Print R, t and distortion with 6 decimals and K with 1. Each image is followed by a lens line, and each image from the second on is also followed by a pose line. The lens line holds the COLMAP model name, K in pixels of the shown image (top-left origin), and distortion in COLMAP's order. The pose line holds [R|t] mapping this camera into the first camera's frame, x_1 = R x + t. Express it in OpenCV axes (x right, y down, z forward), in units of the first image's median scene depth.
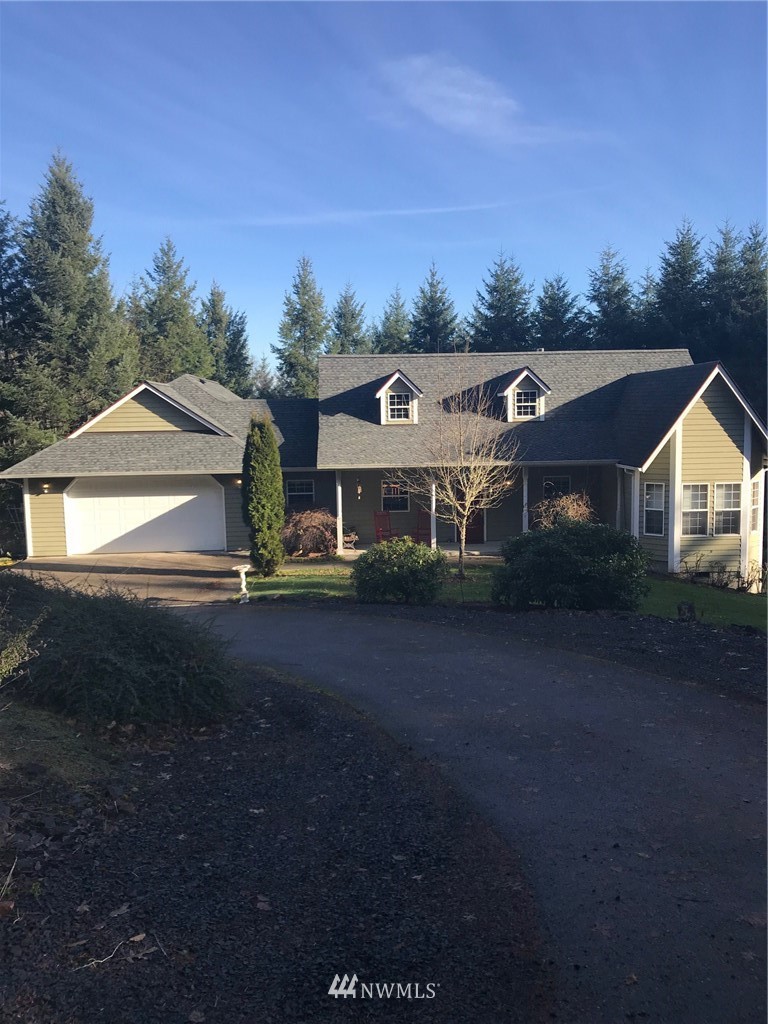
lens RADIAL K [[851.7, 0, 380.2], [0, 851.7, 481.5], [0, 0, 1]] dist [-0.006772, -0.011883]
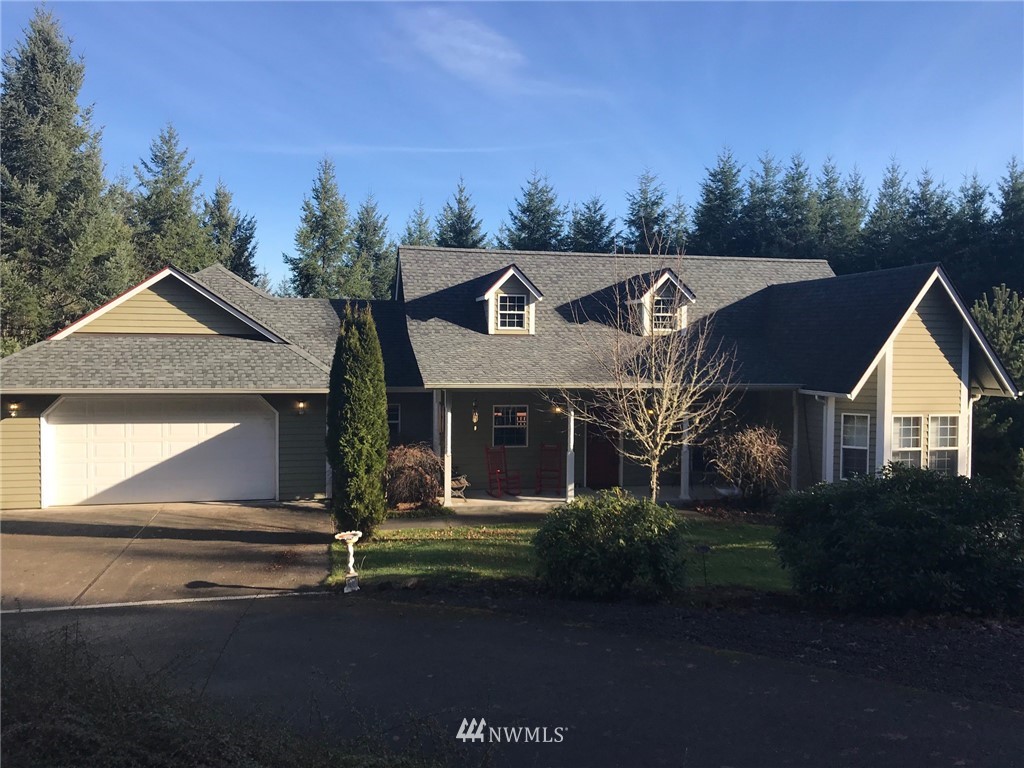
lens RADIAL K [[848.0, 0, 511.6], [0, 848.0, 346.8], [0, 0, 1]] dist [0.003544, -0.001672]
pose [[0.984273, 0.027841, 0.174445, -0.111962], [-0.014044, 0.996709, -0.079831, 0.005910], [-0.176094, 0.076125, 0.981425, 0.238341]]
